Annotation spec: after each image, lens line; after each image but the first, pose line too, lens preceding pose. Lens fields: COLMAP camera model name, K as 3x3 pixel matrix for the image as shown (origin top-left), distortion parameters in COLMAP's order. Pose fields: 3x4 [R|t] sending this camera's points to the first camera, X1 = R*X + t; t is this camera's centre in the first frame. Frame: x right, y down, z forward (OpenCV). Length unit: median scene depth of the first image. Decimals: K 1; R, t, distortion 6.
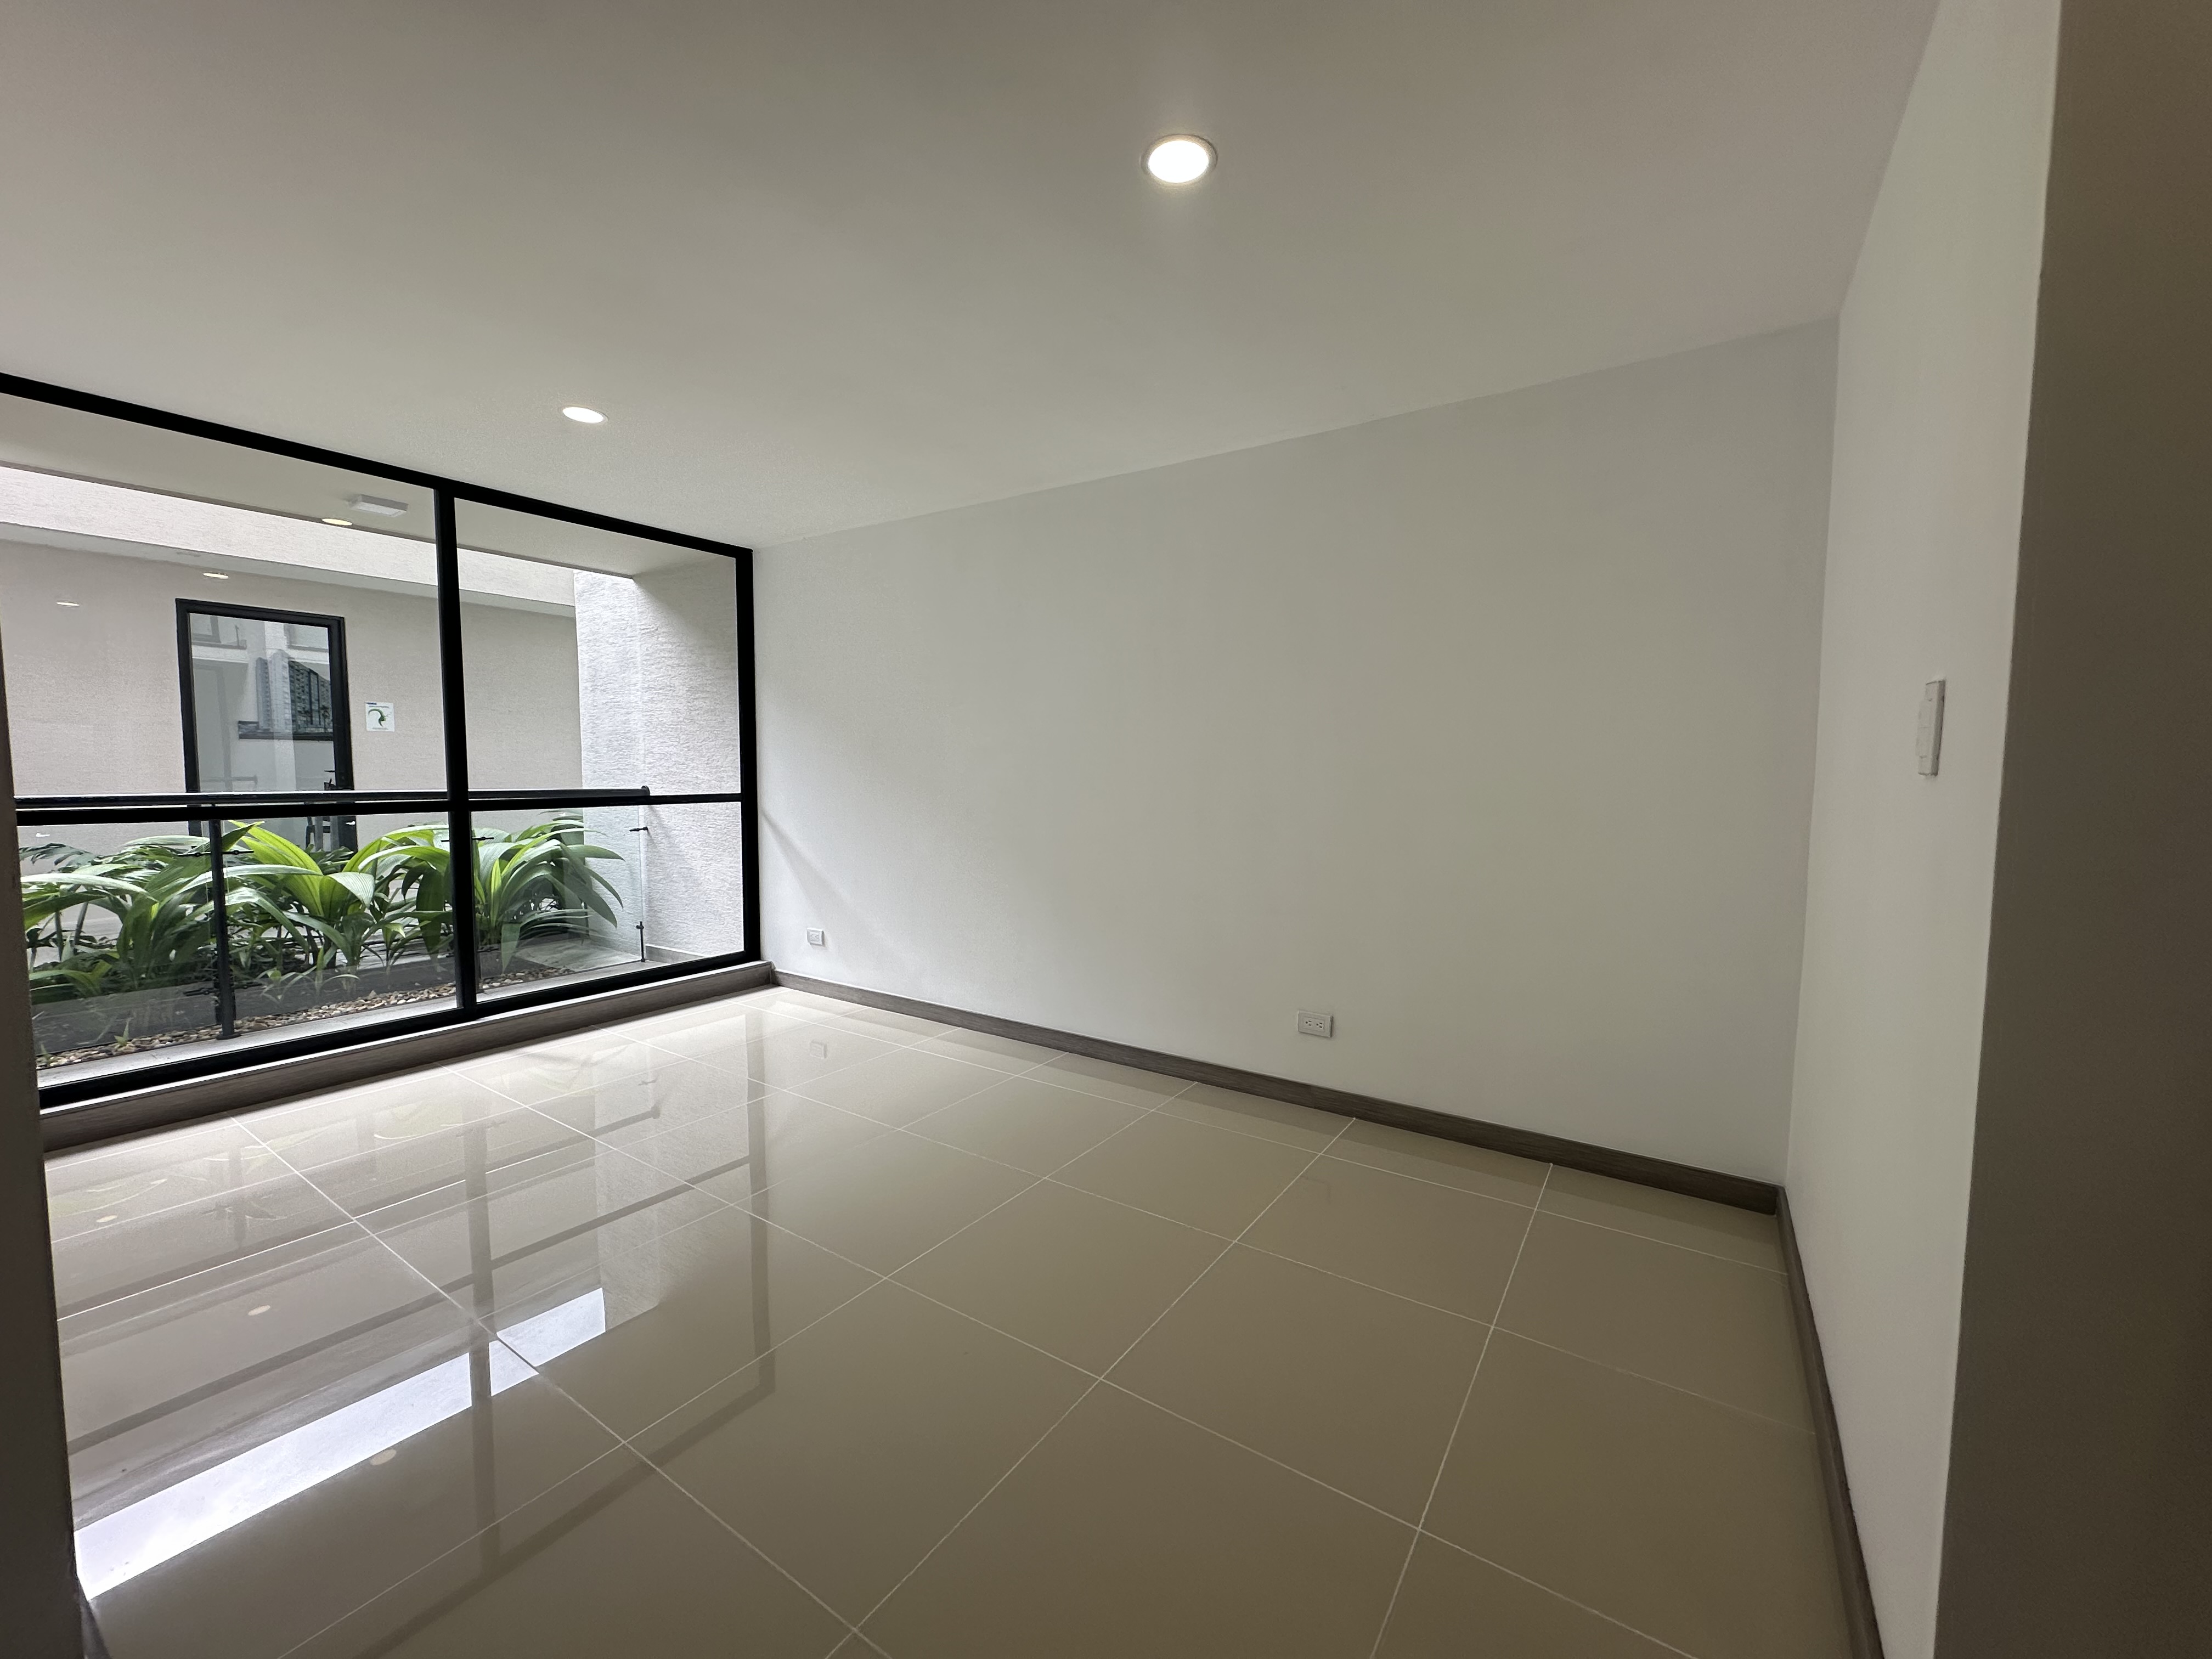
lens RADIAL K [[881.9, 0, 1106.3], [0, 881.9, 824.8], [0, 0, 1]] dist [-0.002032, 0.000289]
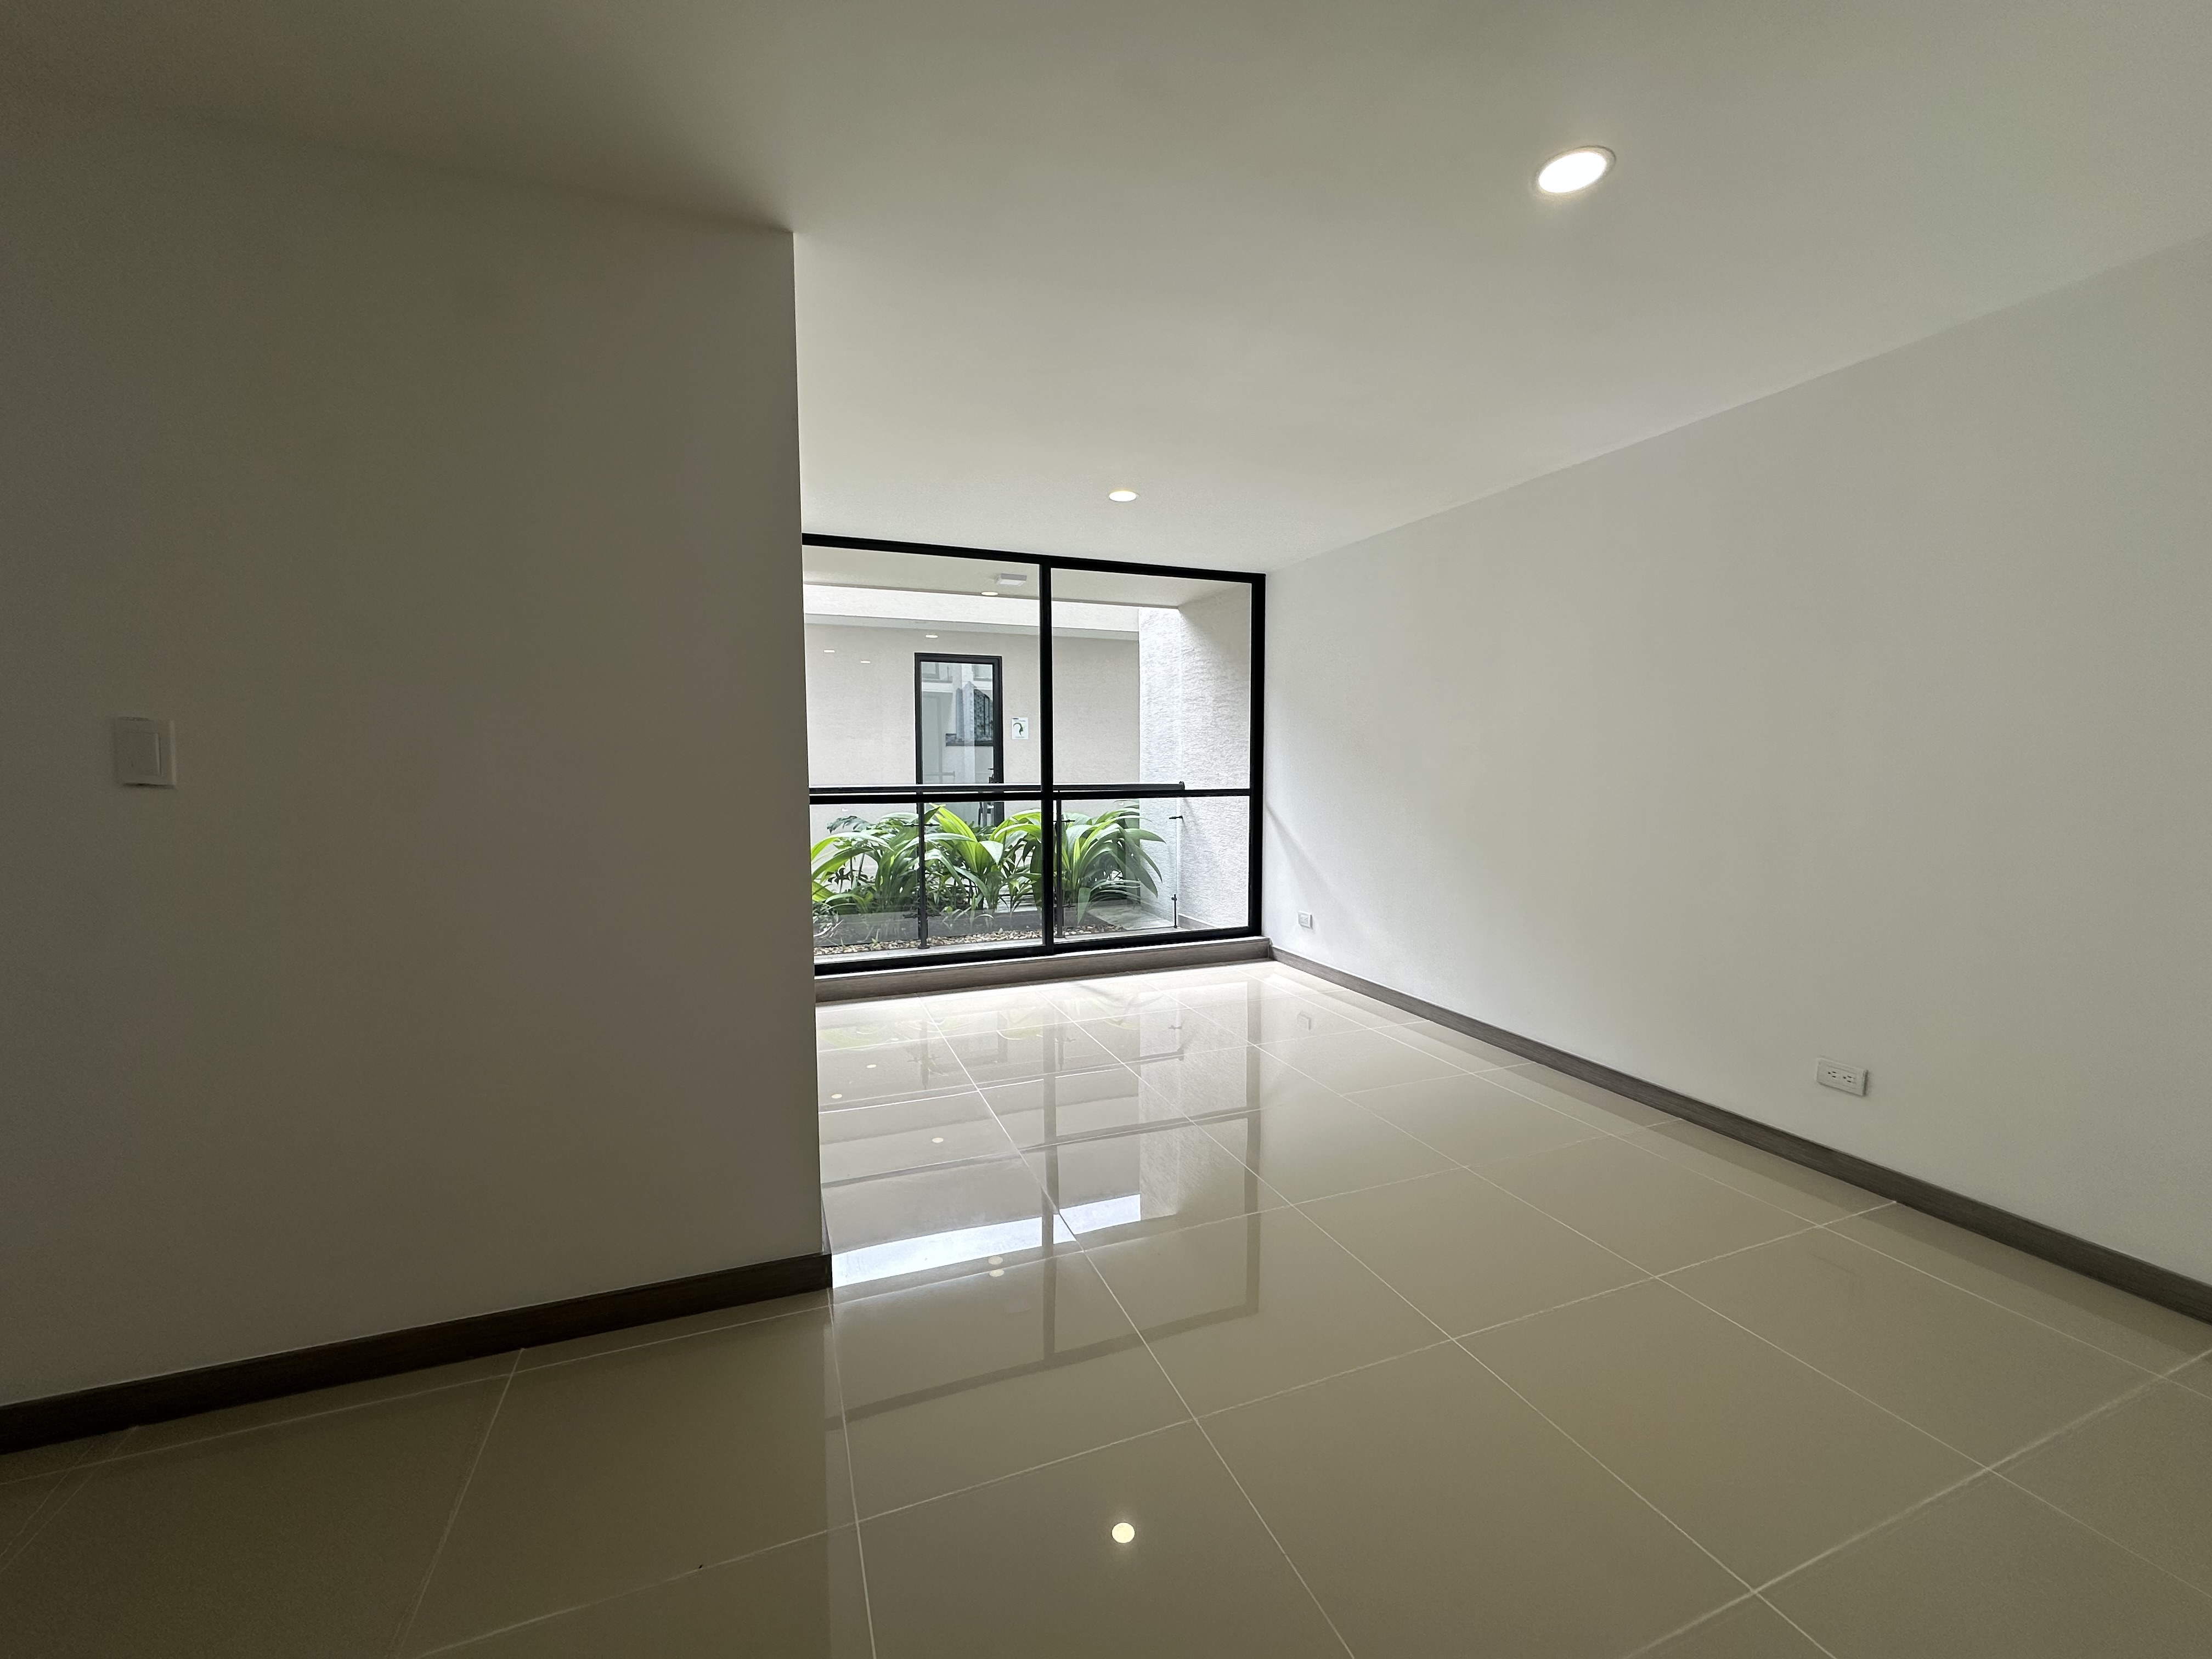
lens RADIAL K [[881.9, 0, 1106.3], [0, 881.9, 824.8], [0, 0, 1]] dist [-0.002032, 0.000289]
pose [[0.821554, 0.034375, -0.569094, 0.083424], [-0.031197, 0.999396, 0.015330, -0.000584], [0.569277, 0.005160, 0.822130, -0.045731]]
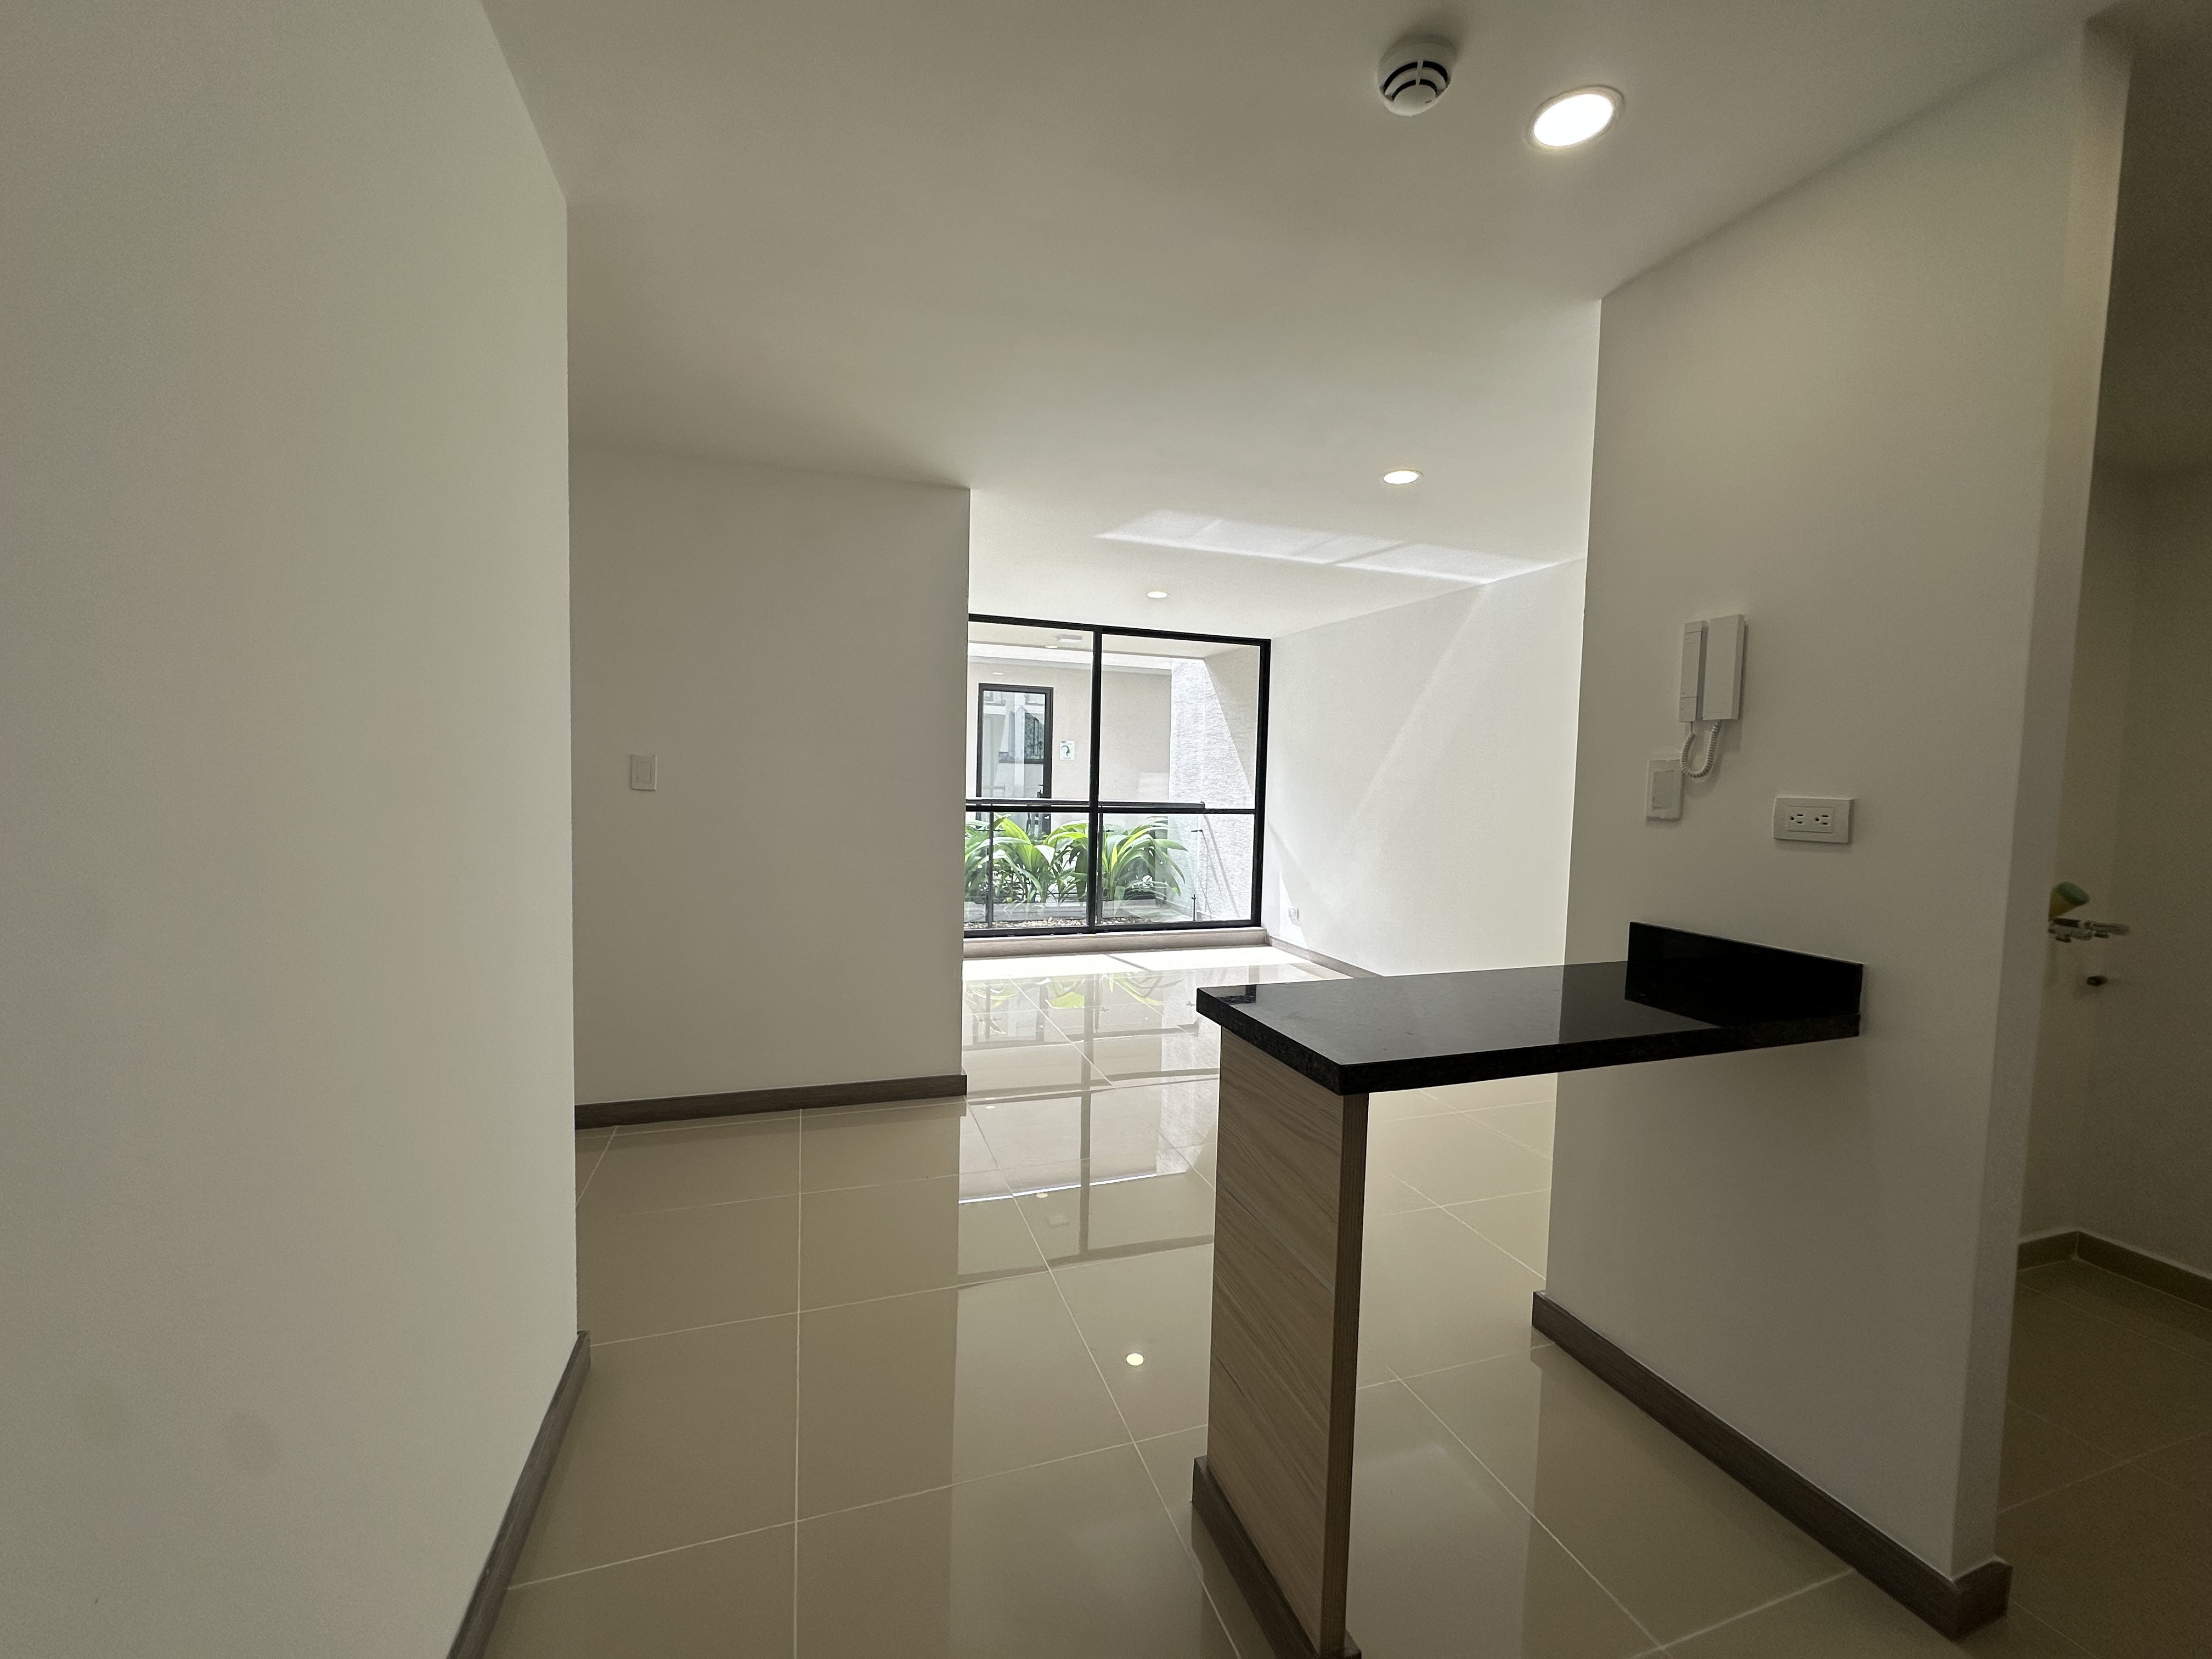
lens RADIAL K [[881.9, 0, 1106.3], [0, 881.9, 824.8], [0, 0, 1]] dist [-0.002032, 0.000289]
pose [[0.796560, 0.048367, -0.602622, 0.252904], [-0.061262, 0.998121, -0.000866, 0.006025], [0.601448, 0.037608, 0.798026, -0.281918]]
